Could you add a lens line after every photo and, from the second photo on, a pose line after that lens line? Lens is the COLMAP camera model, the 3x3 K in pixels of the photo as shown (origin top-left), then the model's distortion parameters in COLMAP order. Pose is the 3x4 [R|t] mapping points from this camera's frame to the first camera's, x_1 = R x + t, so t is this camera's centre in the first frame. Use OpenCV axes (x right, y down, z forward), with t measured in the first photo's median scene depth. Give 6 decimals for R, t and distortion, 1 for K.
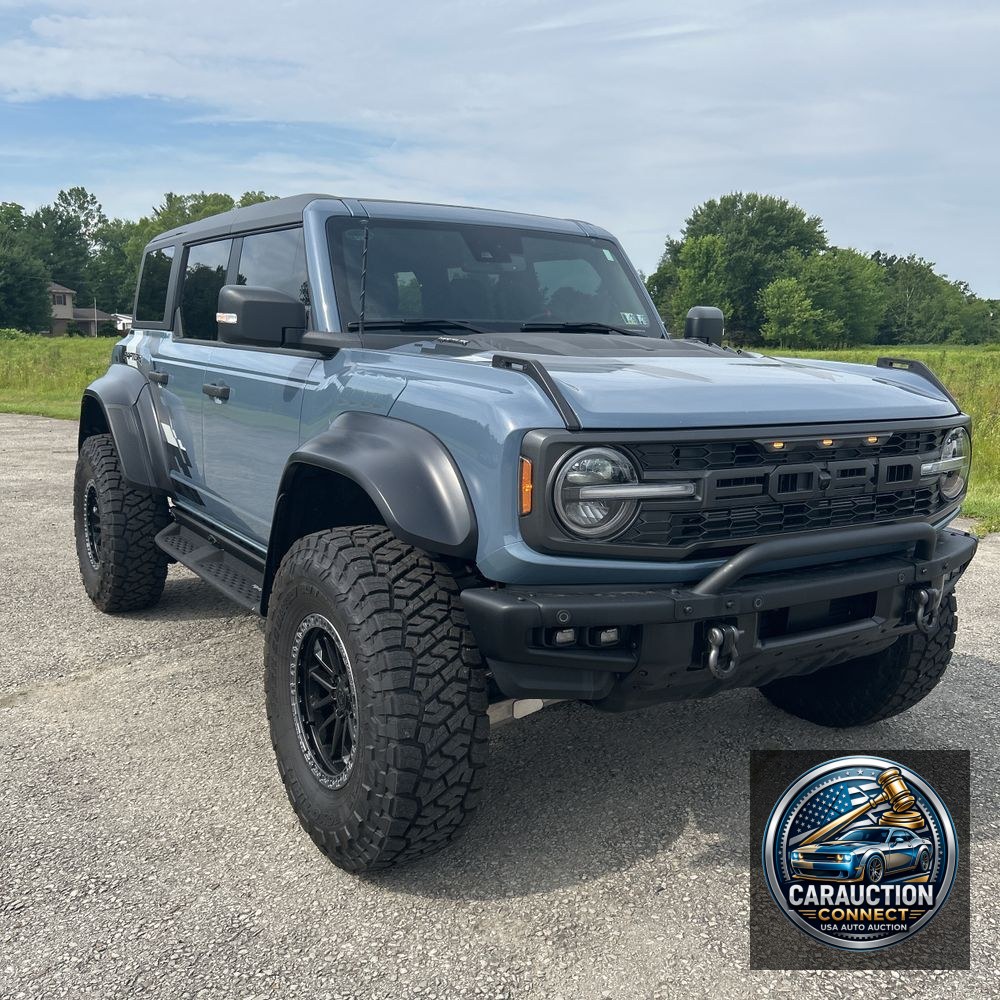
lens RADIAL K [[1021.3, 0, 500.0], [0, 1021.3, 500.0], [0, 0, 1]] dist [0.013843, 0.006260]
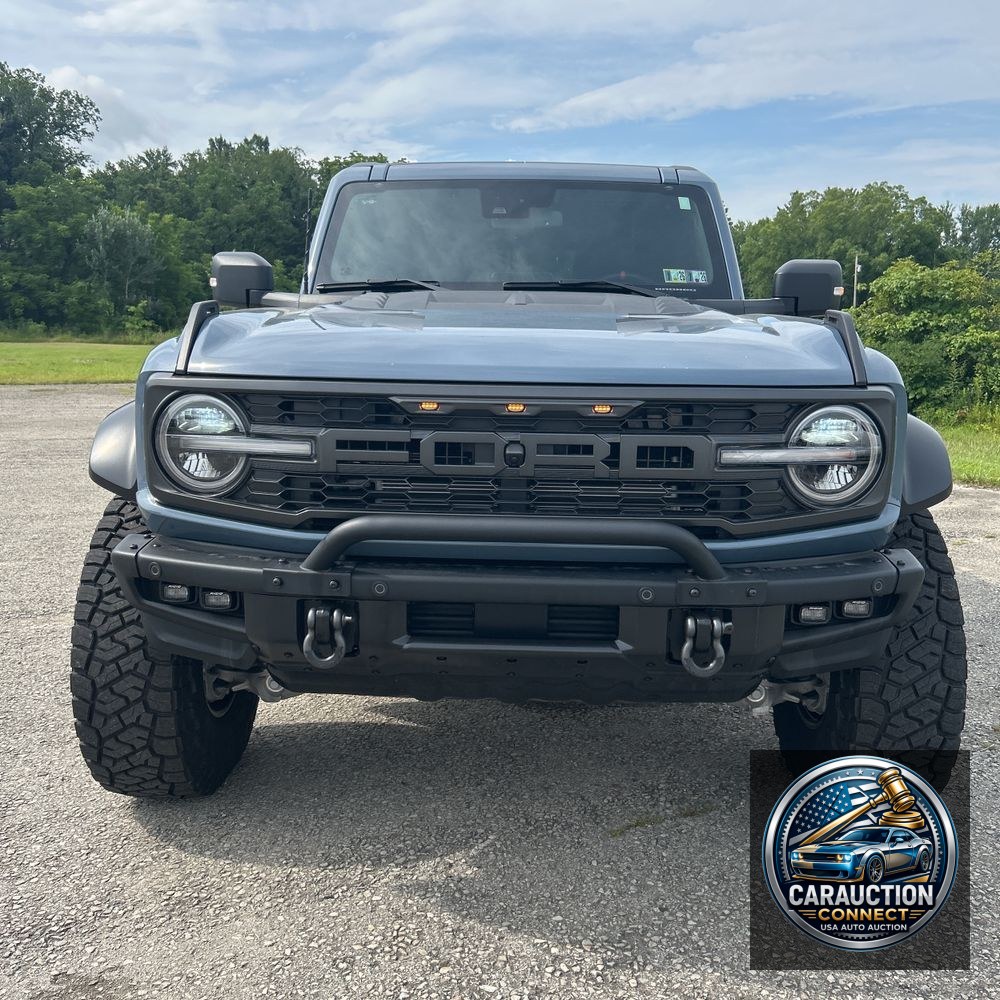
lens RADIAL K [[1015.1, 0, 503.3], [0, 1015.1, 508.6], [0, 0, 1]] dist [0.019701, -0.009013]
pose [[0.824697, 0.093484, -0.557795, 0.485063], [-0.087951, 0.995445, 0.036797, -0.003810], [0.558695, 0.018712, 0.829162, 0.217863]]
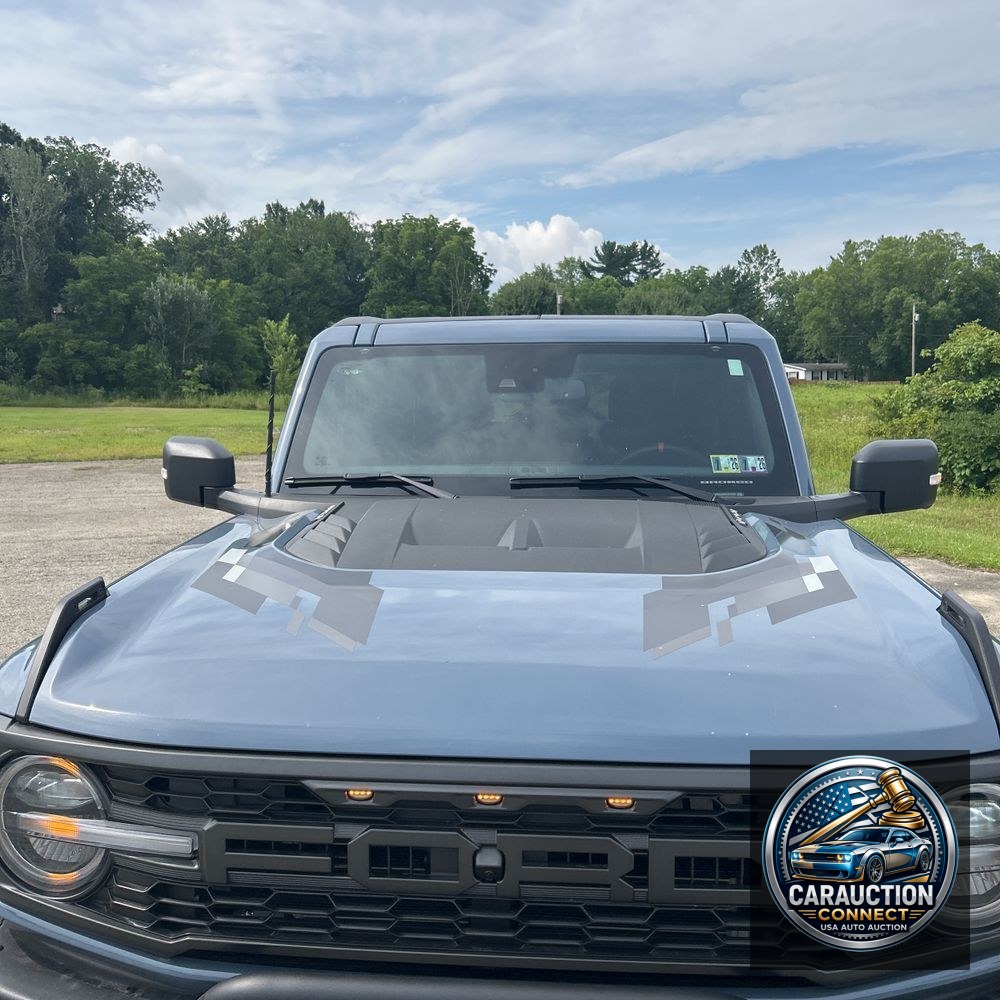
lens RADIAL K [[1001.5, 0, 500.0], [0, 1001.5, 500.0], [0, 0, 1]] dist [0.141805, -0.315623]
pose [[0.792448, 0.052878, -0.607643, 0.405534], [-0.076844, 0.996952, -0.013459, -0.129846], [0.605079, 0.057359, 0.794096, 0.368755]]
